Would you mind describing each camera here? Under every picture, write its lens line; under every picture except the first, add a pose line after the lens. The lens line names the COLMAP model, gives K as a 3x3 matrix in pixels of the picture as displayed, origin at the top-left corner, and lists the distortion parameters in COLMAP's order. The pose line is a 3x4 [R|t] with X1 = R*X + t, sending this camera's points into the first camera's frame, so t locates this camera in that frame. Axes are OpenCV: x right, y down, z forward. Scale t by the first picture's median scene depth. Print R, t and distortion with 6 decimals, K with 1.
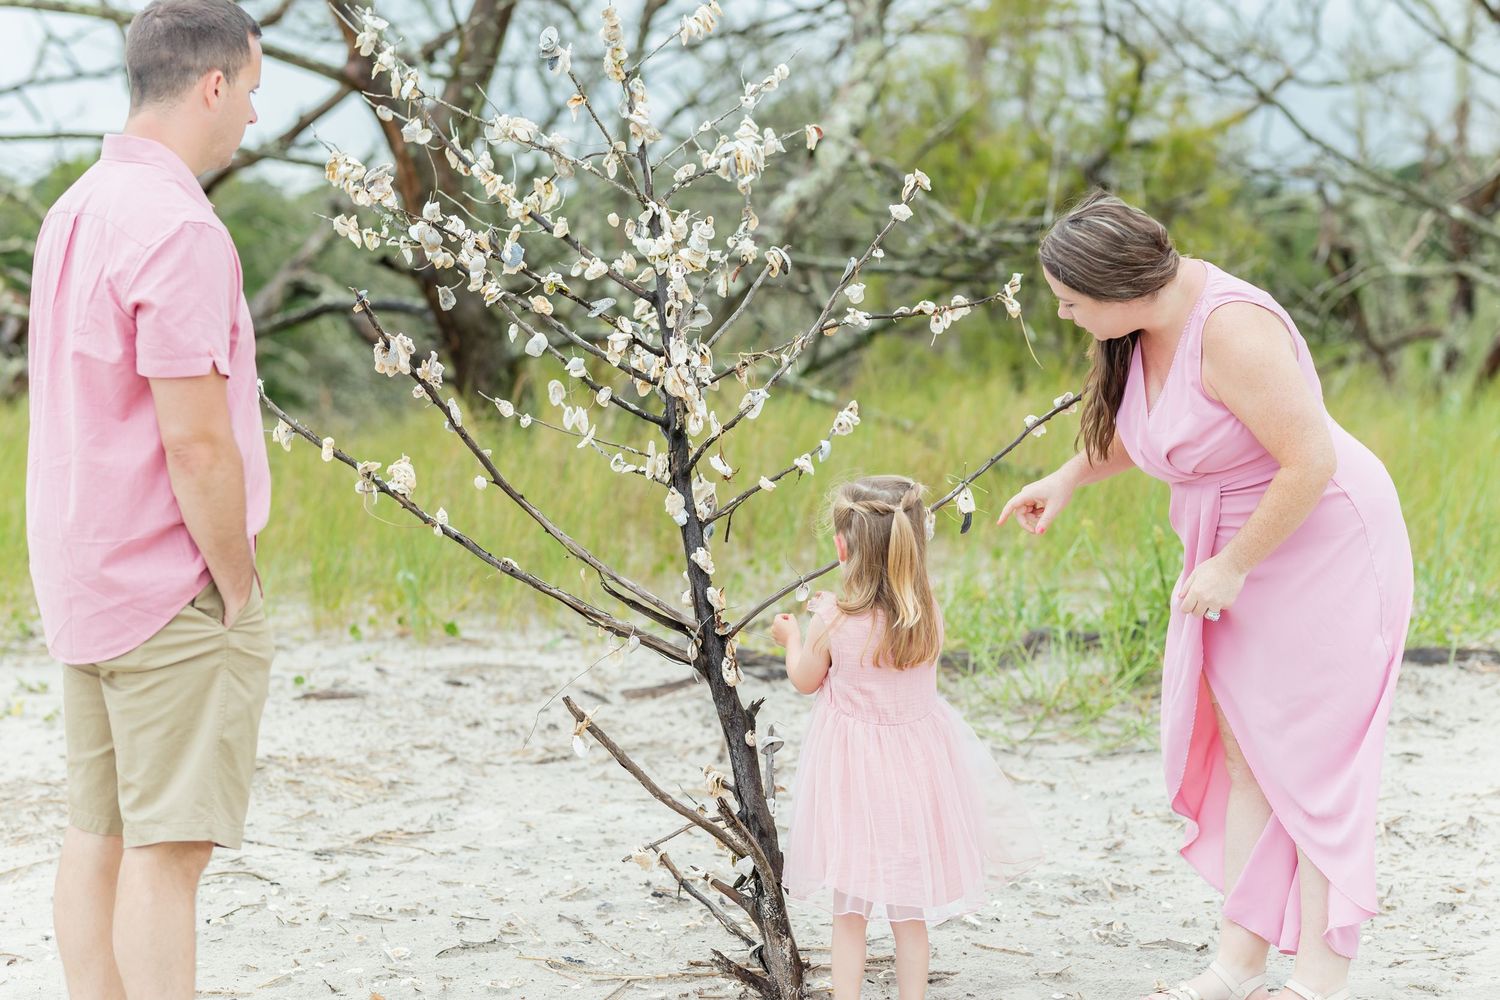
lens RADIAL K [[3657.5, 0, 746.5], [0, 3657.5, 493.1], [0, 0, 1]] dist [-0.022288, 0.000000]
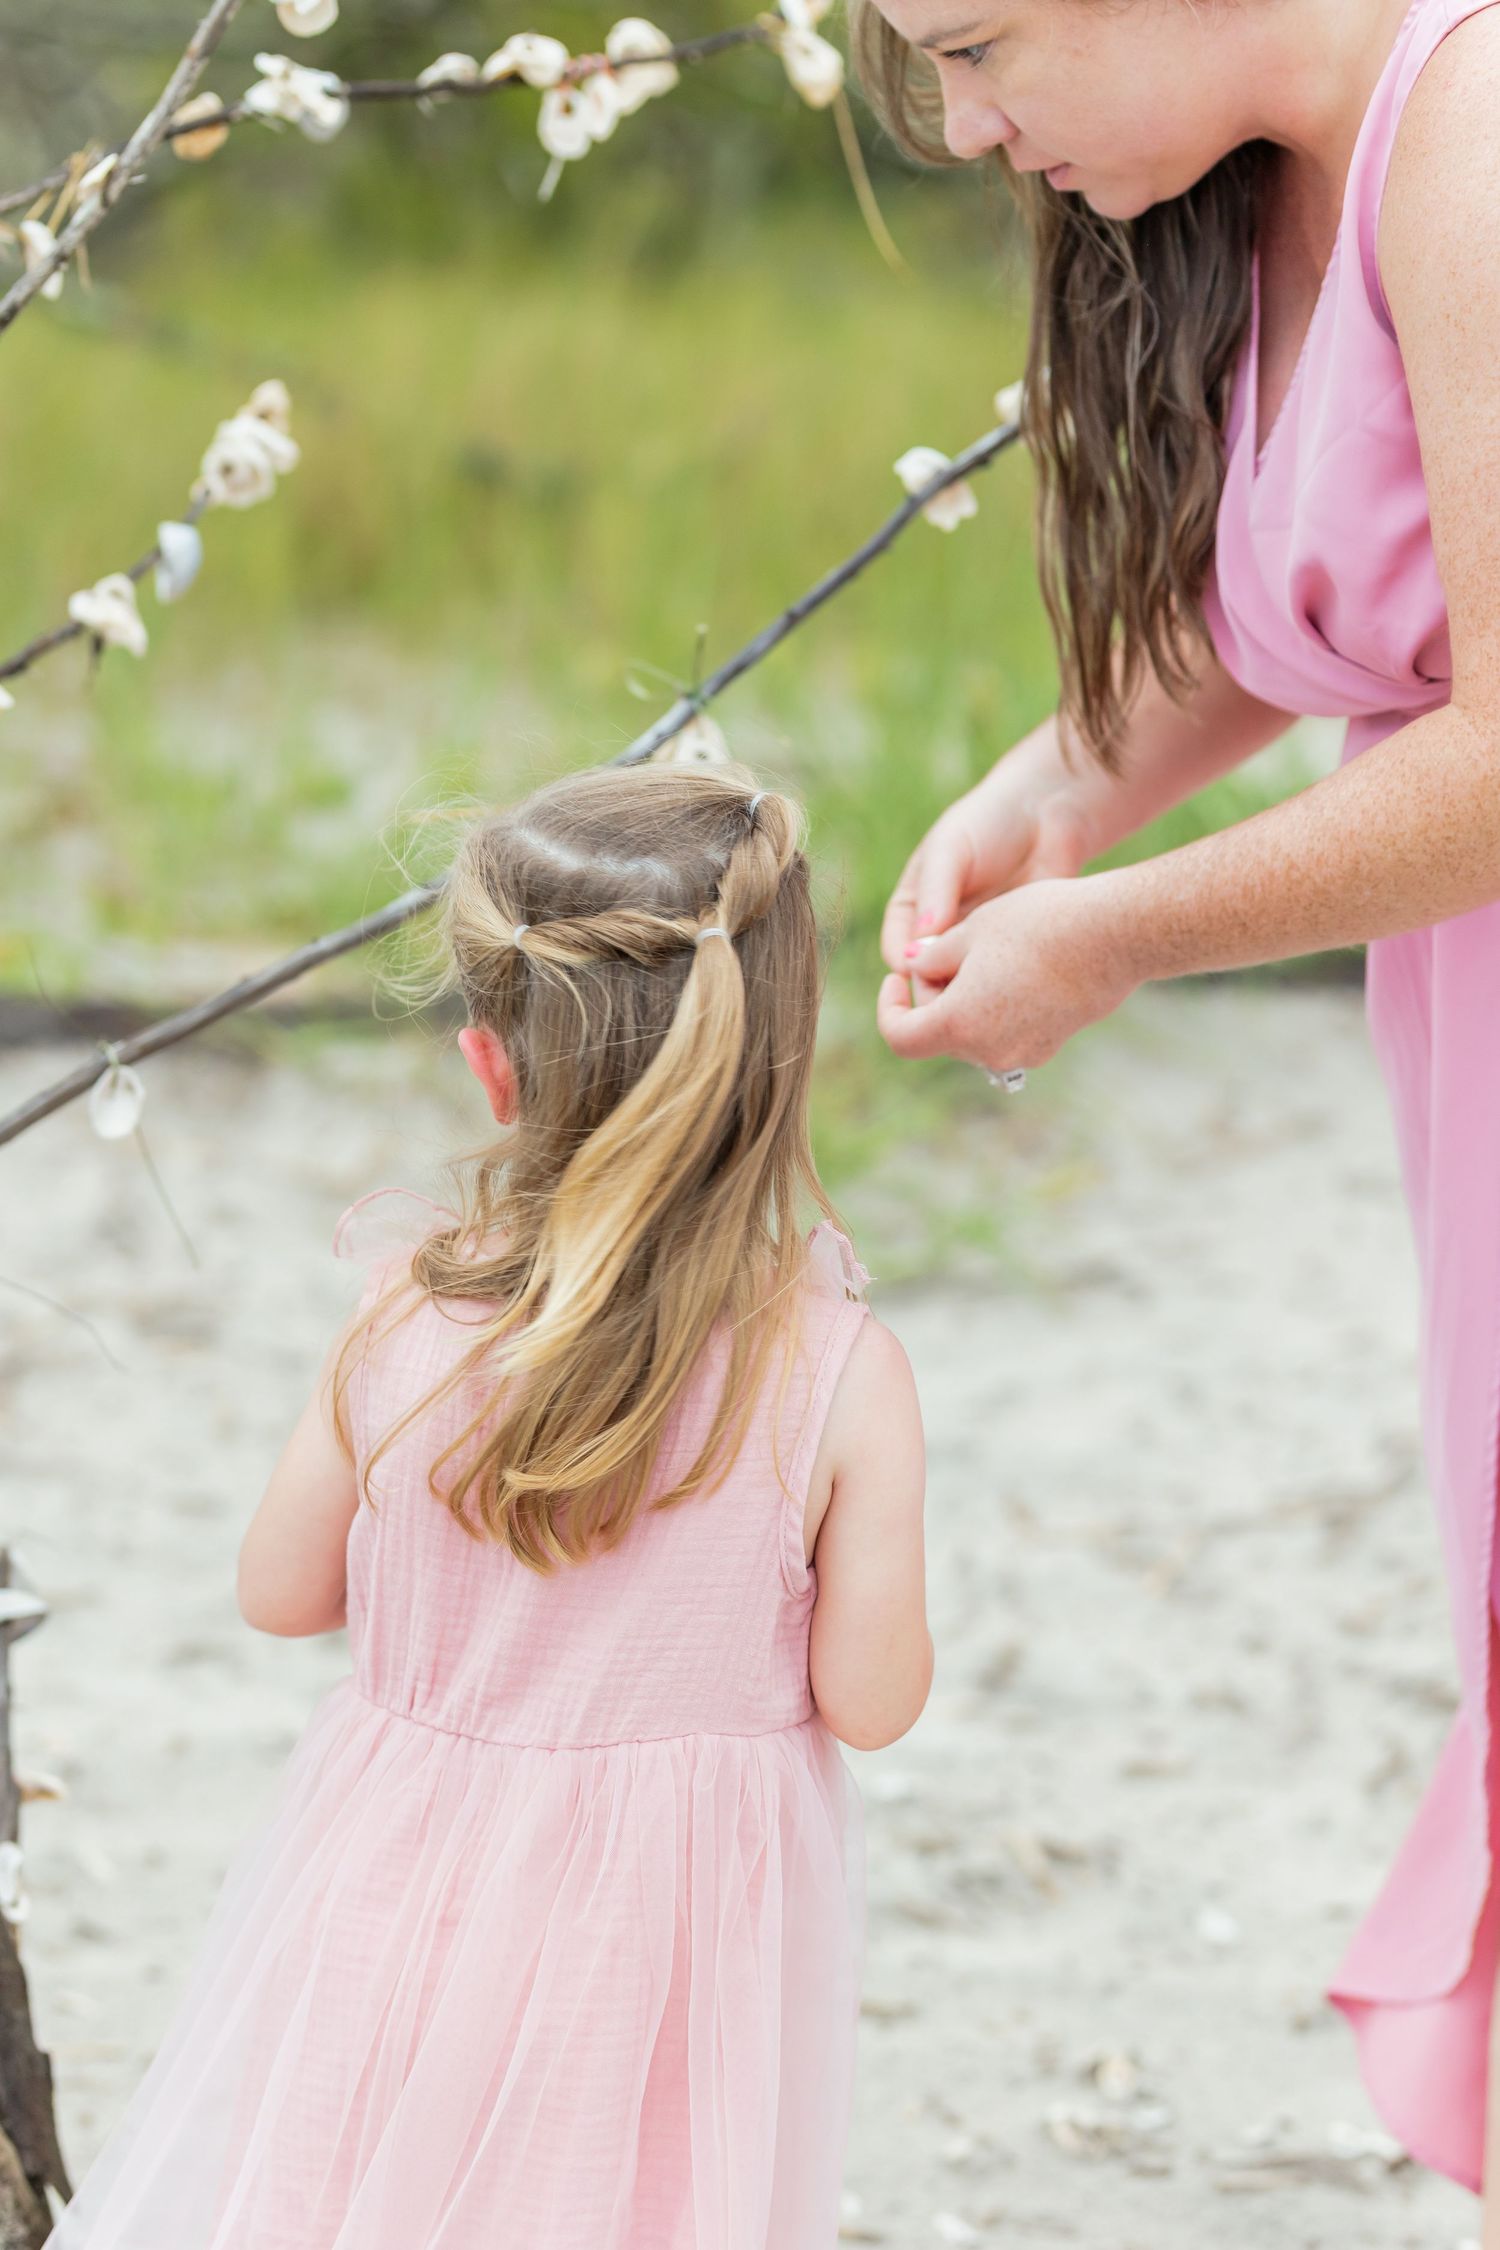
lens RADIAL K [[5486.3, 0, 751.0], [0, 5486.3, 1126.4], [0, 0, 1]] dist [-0.022288, 0.000000]
pose [[0.978546, -0.023252, 0.204711, -0.023552], [-0.005778, 0.990123, 0.140082, -0.028545], [-0.205946, -0.138260, 0.968747, 0.571855]]
